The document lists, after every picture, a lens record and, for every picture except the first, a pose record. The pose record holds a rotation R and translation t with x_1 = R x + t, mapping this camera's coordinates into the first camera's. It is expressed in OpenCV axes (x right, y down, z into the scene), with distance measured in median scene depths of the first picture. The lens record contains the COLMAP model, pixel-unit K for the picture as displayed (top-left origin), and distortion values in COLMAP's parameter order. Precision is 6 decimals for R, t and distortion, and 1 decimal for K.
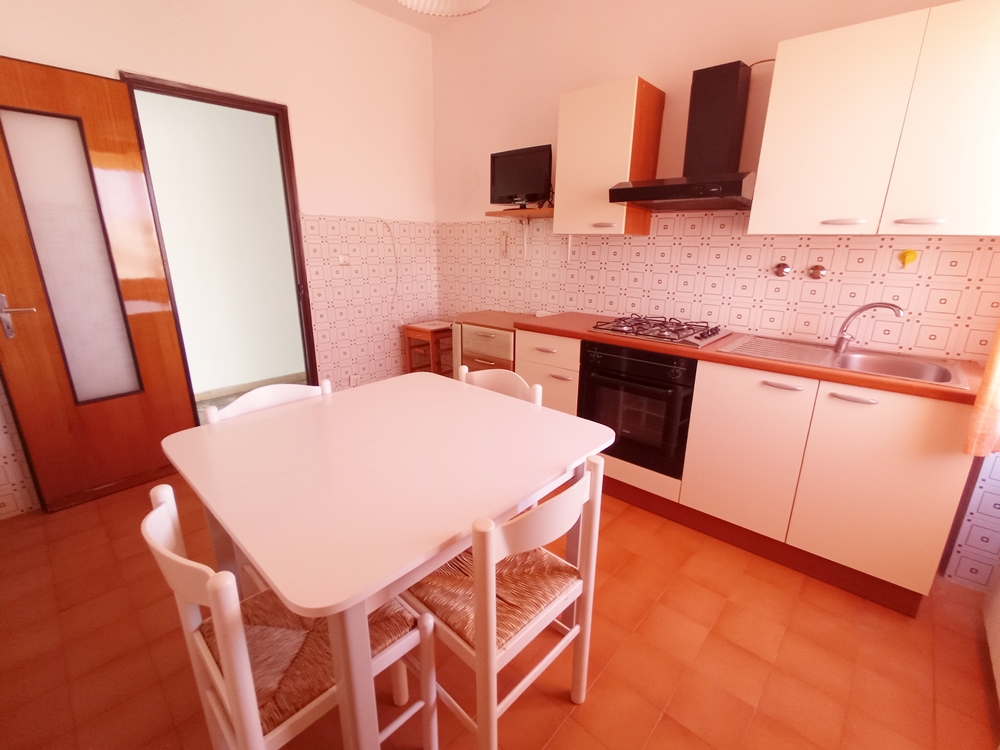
lens RADIAL K [[438.9, 0, 495.8], [0, 438.9, 376.8], [0, 0, 1]] dist [-0.000545, -0.004477]
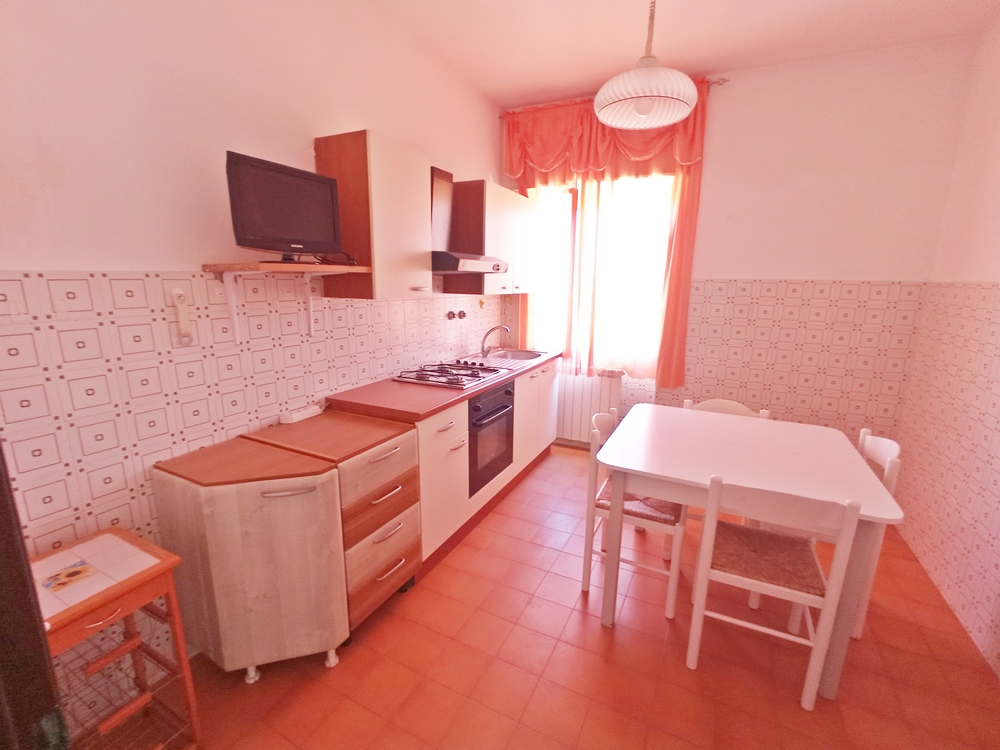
lens RADIAL K [[438.9, 0, 495.2], [0, 438.9, 374.1], [0, 0, 1]] dist [-0.000545, -0.004477]
pose [[-0.265634, -0.209502, 0.941035, -0.561166], [0.272903, 0.919838, 0.281818, -0.296038], [-0.924642, 0.331672, -0.187167, 0.807204]]
